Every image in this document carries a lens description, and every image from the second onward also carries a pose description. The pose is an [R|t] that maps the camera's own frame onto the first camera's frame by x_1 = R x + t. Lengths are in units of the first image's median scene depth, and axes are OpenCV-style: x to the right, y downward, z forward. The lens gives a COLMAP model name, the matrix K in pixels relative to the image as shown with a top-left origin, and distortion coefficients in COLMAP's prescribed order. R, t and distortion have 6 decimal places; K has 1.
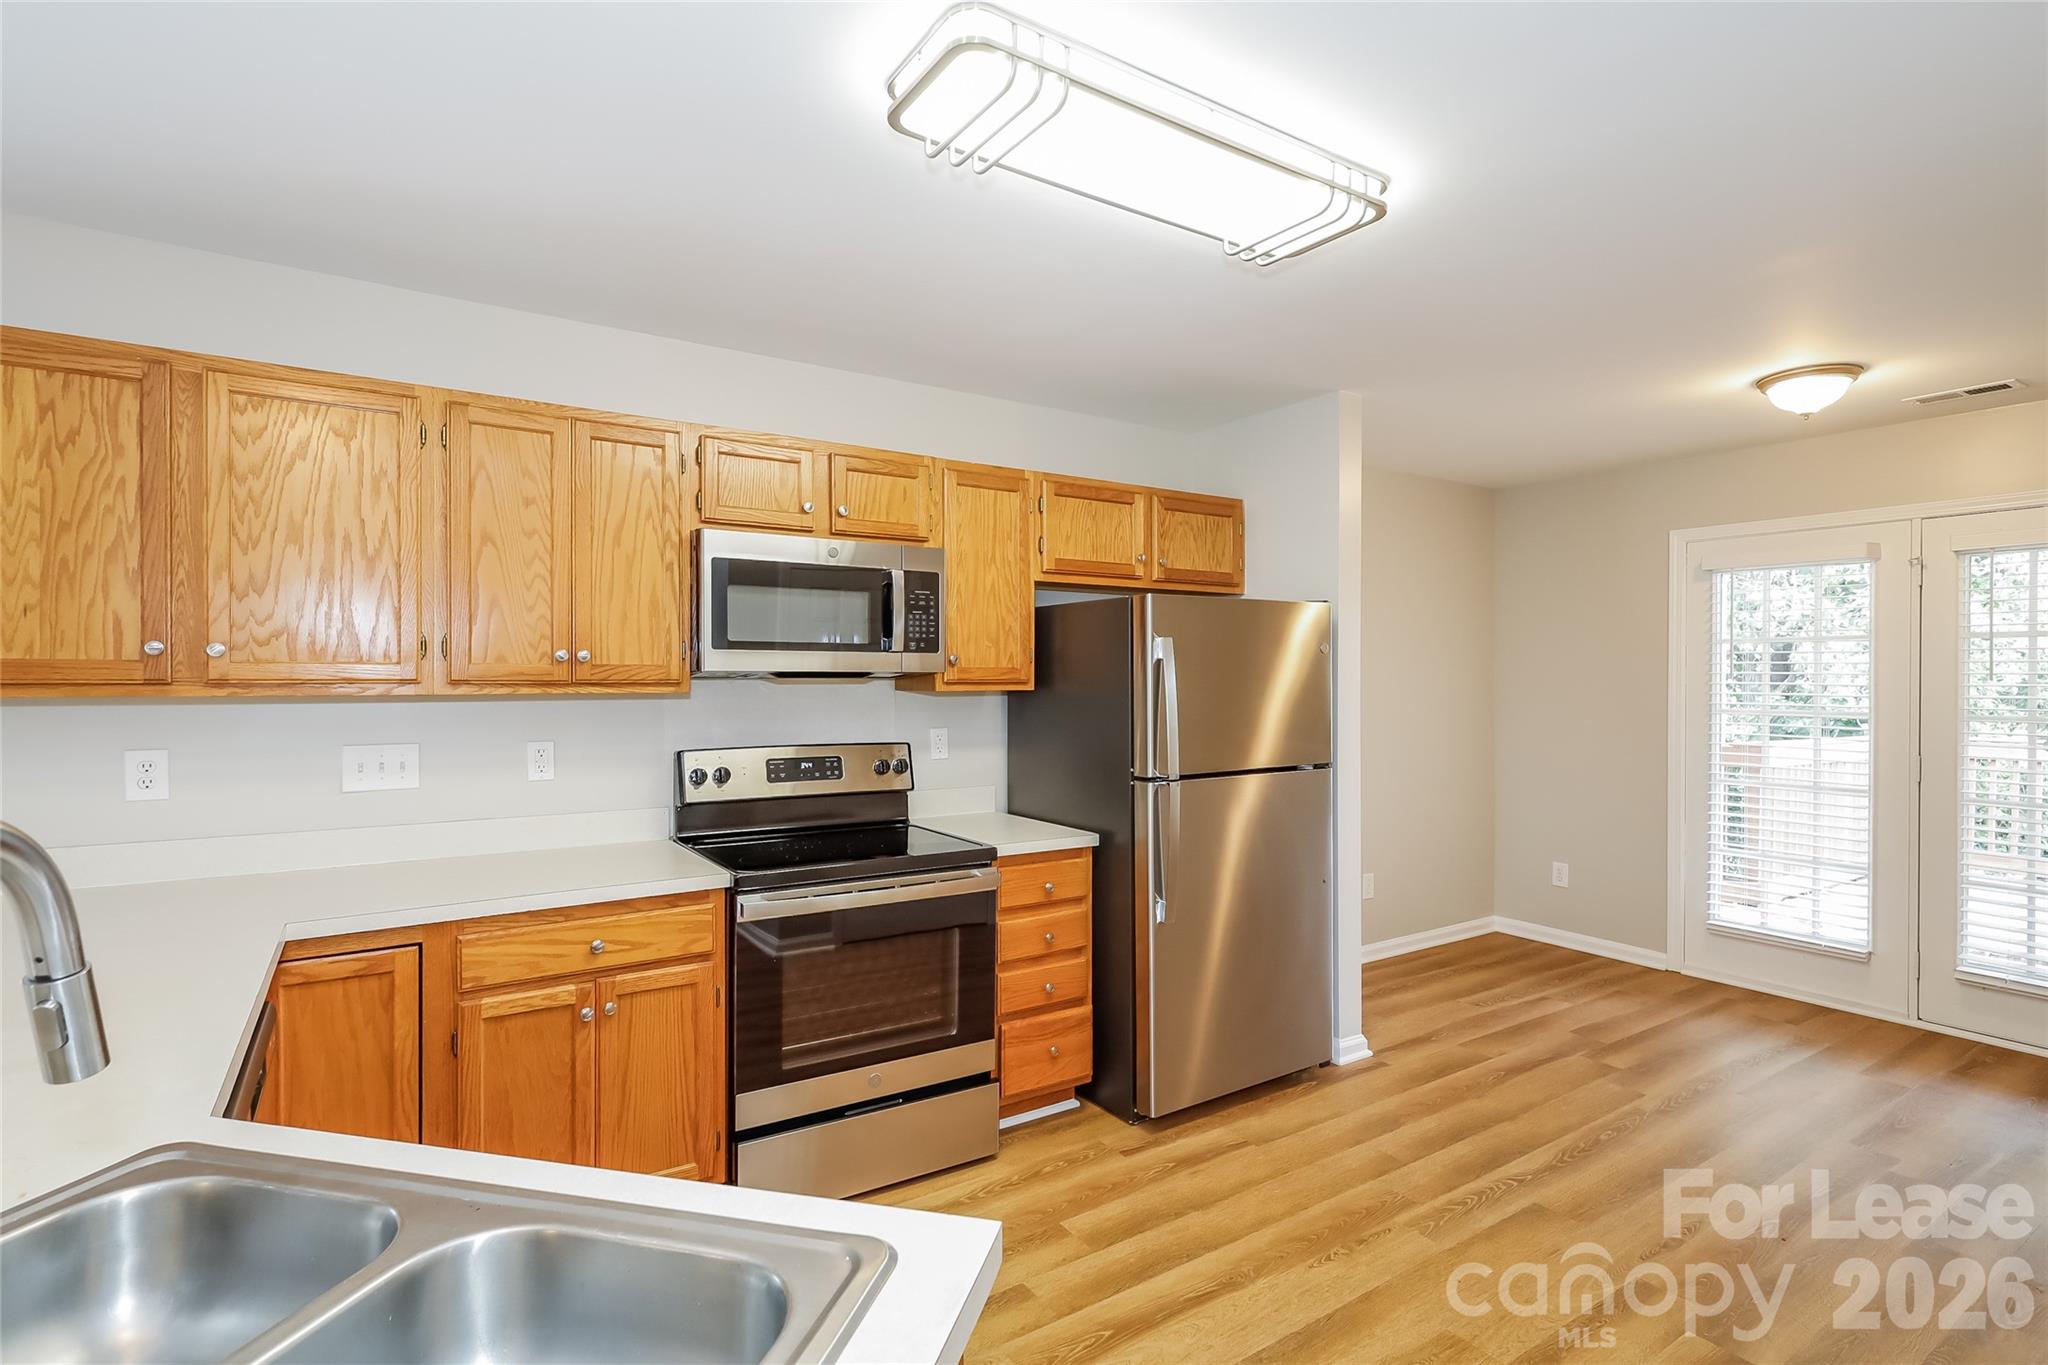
lens RADIAL K [[964.8, 0, 992.6], [0, 964.8, 680.9], [0, 0, 1]] dist [0.001471, 0.001002]
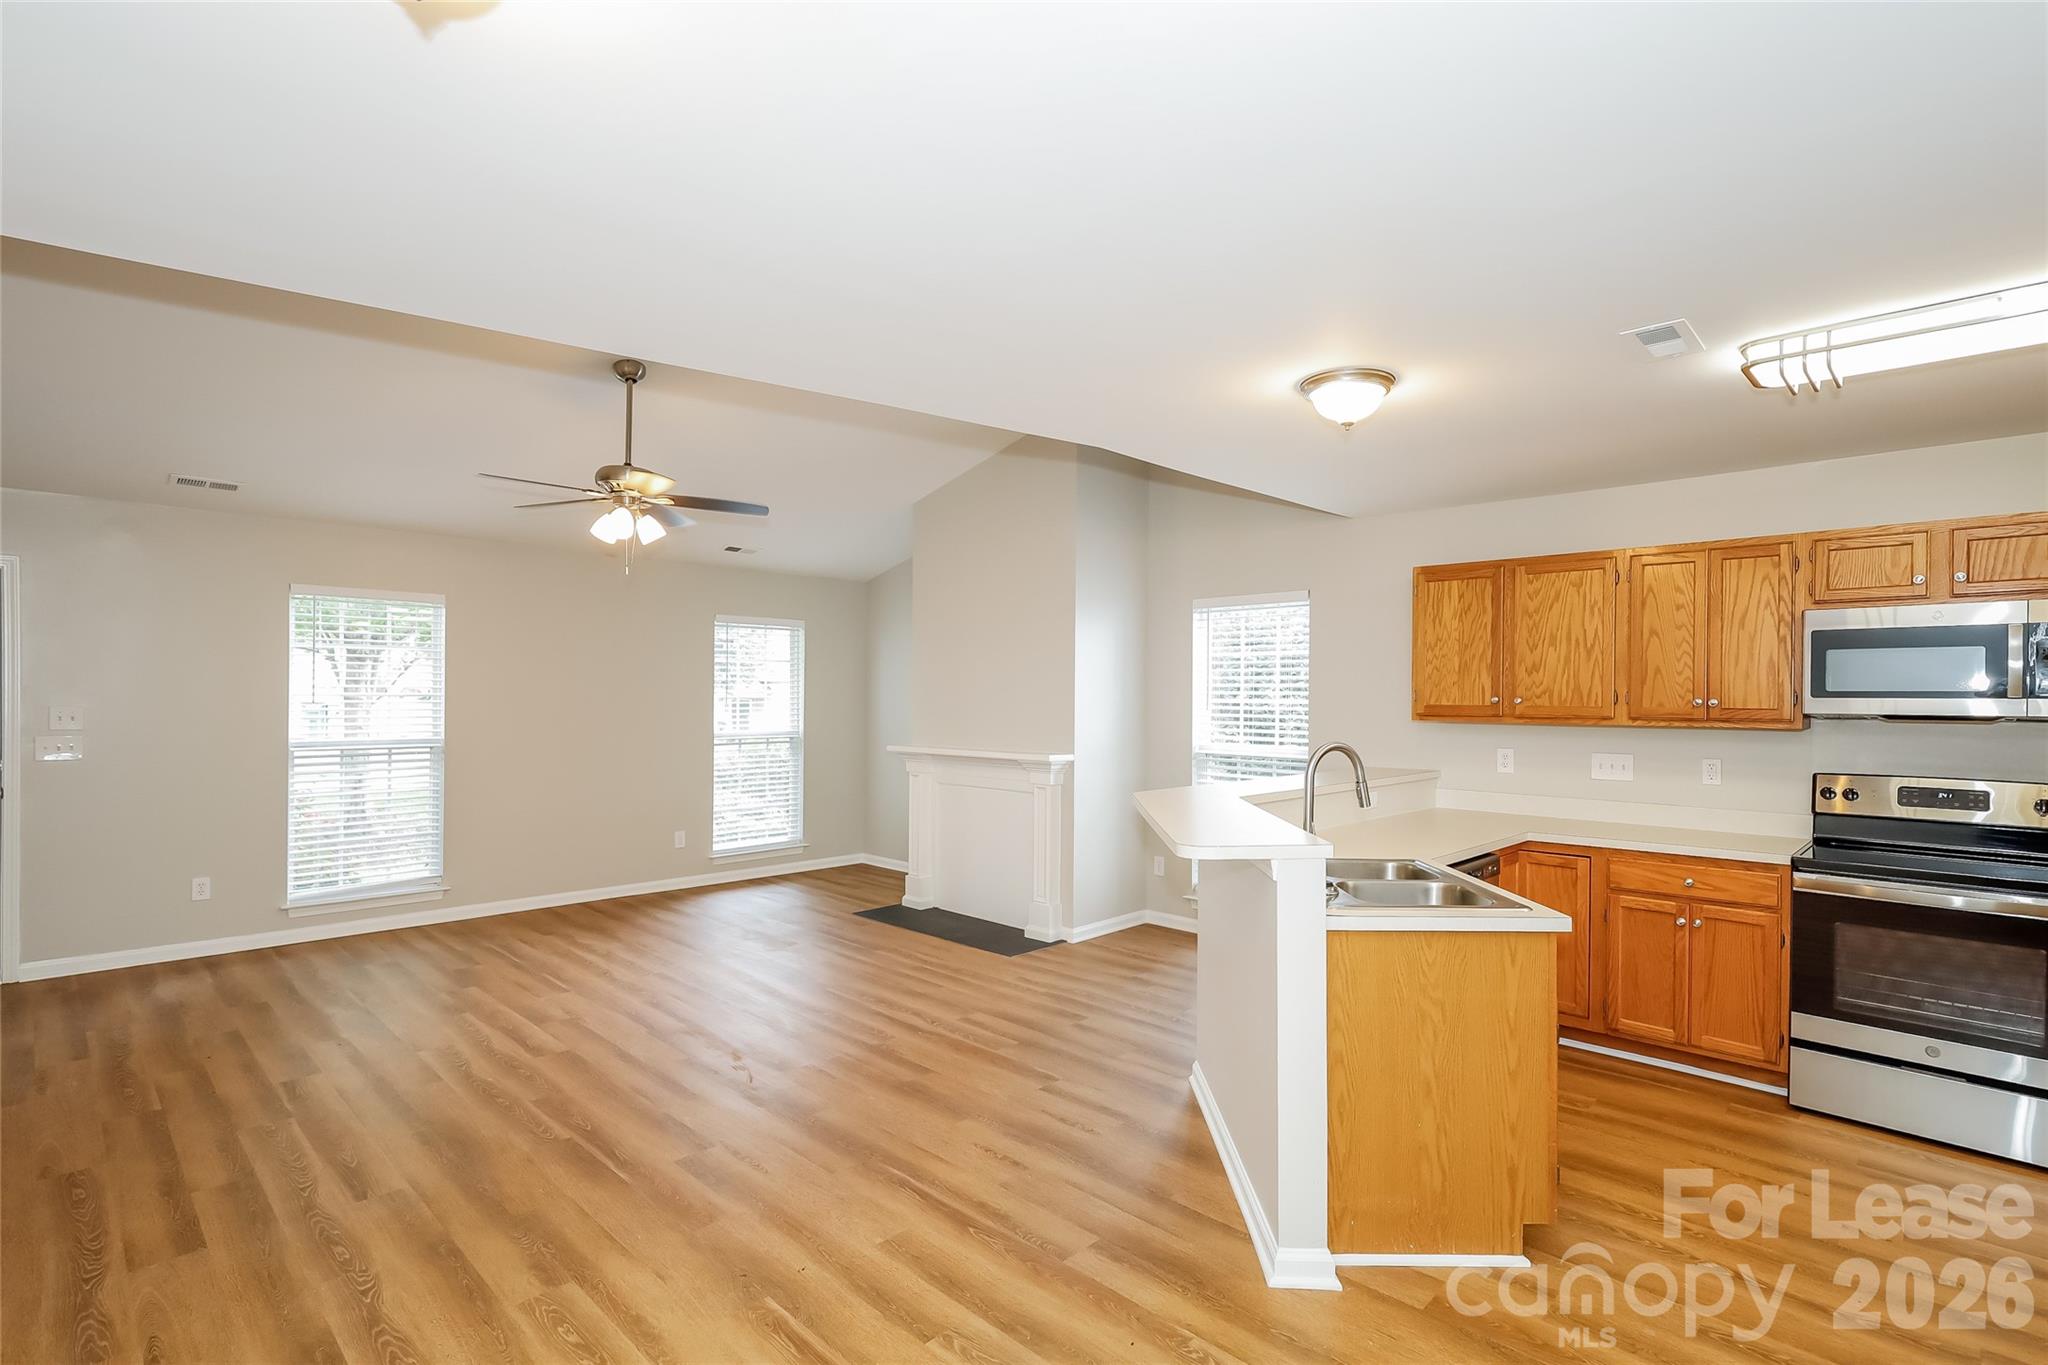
lens RADIAL K [[996.6, 0, 1049.2], [0, 996.6, 701.6], [0, 0, 1]] dist [-0.002362, 0.000532]
pose [[0.229690, -0.001586, -0.973263, 0.890019], [-0.017334, 0.999833, -0.005720, 0.000076], [0.973109, 0.018185, 0.229624, -0.400298]]
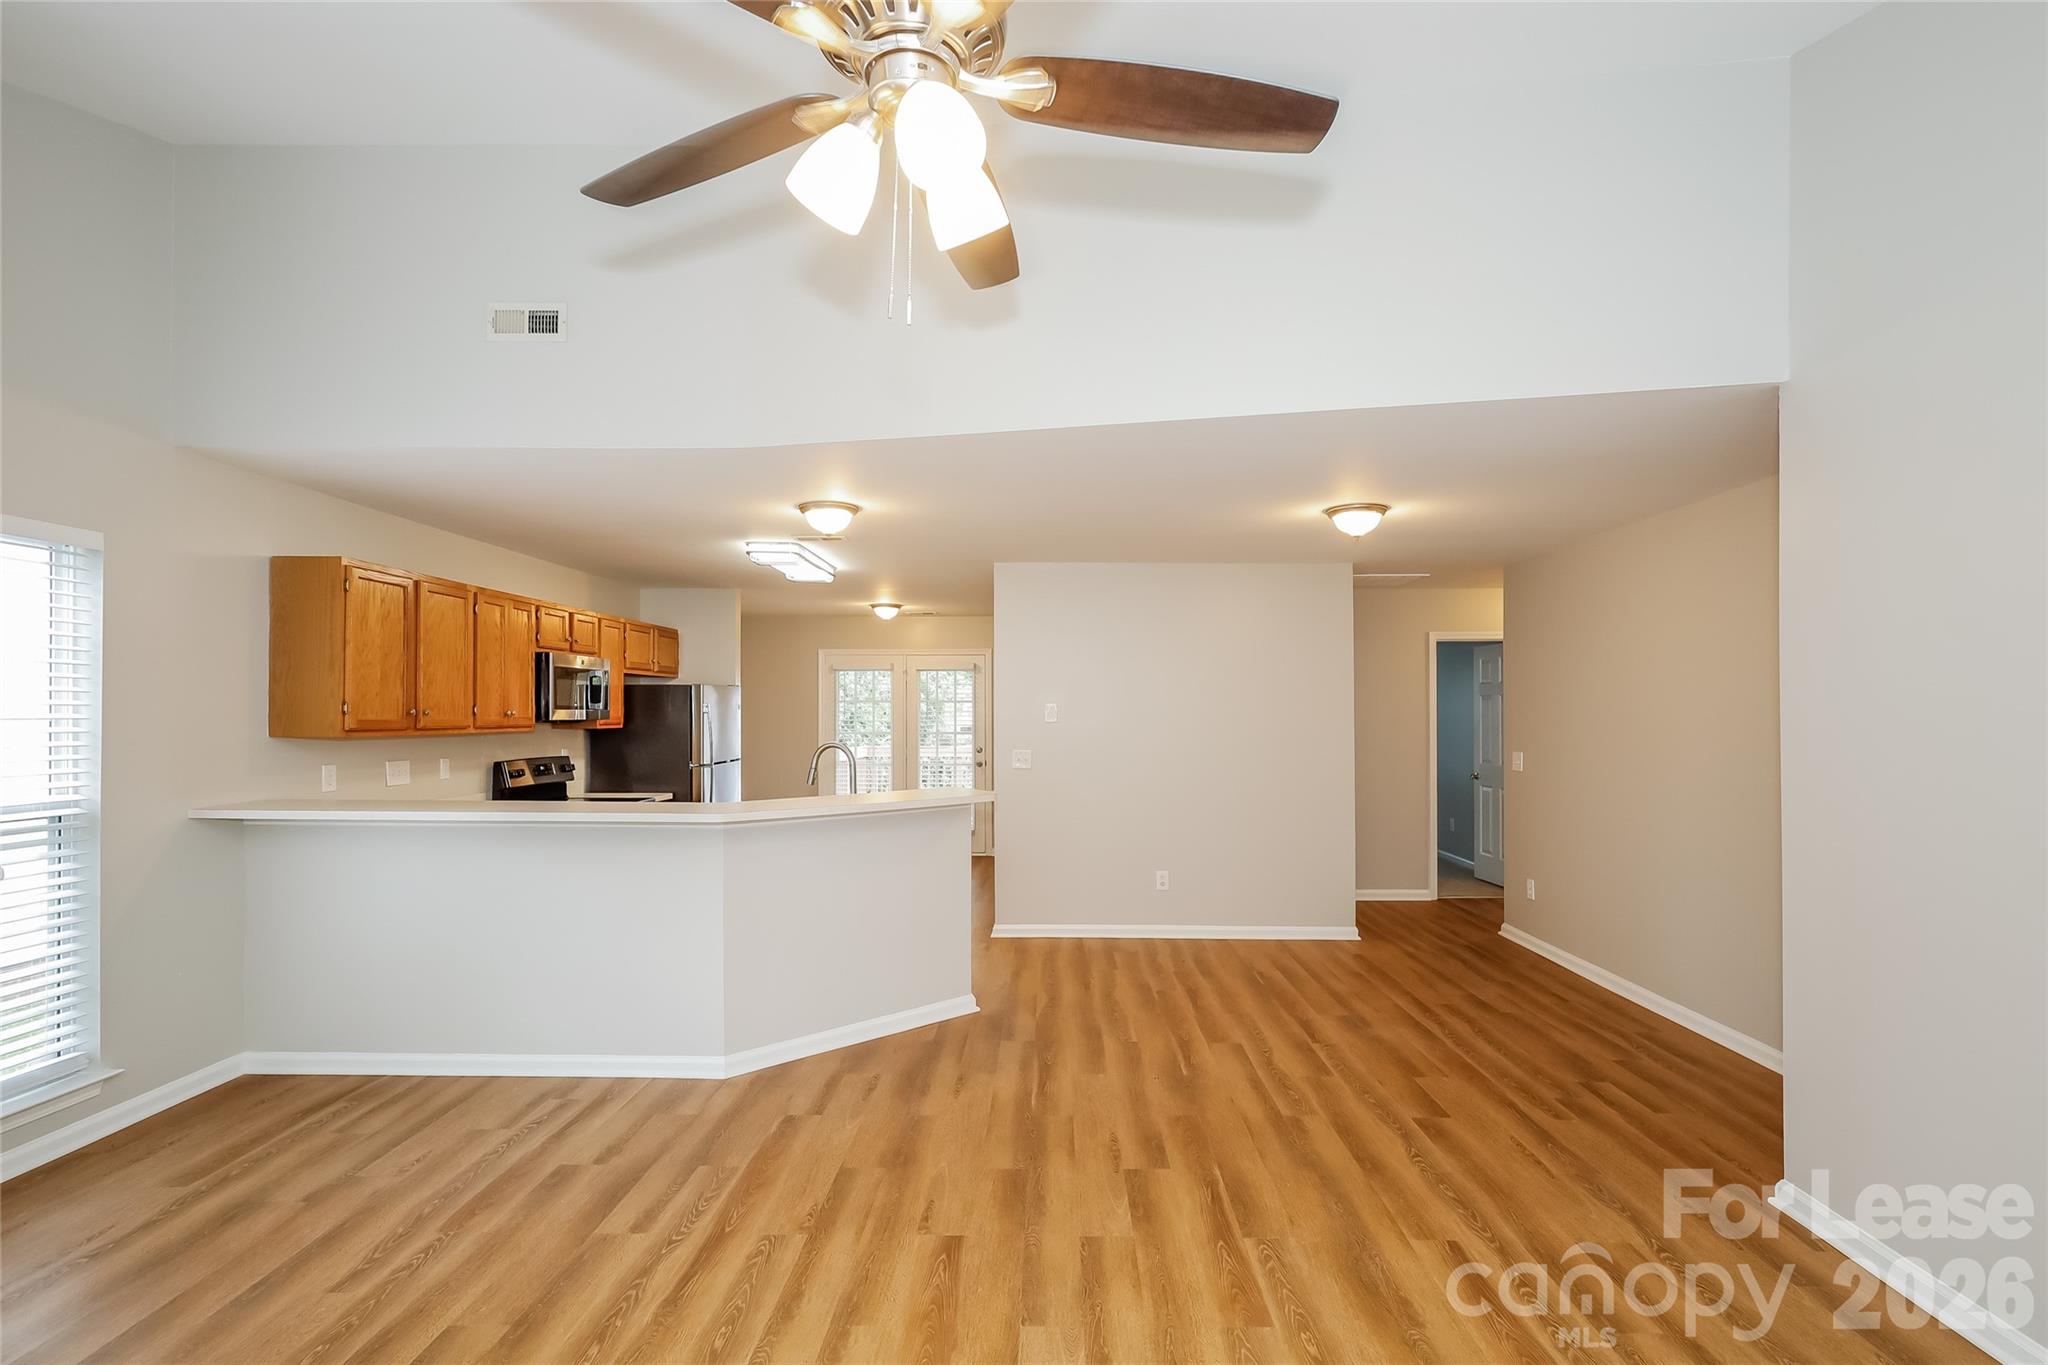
lens RADIAL K [[996.6, 0, 1049.2], [0, 996.6, 701.6], [0, 0, 1]] dist [-0.002362, 0.000532]
pose [[0.540103, 0.004989, 0.841584, -1.629087], [0.012955, 0.999815, -0.014241, -0.006042], [-0.841499, 0.018595, 0.539938, -1.142495]]
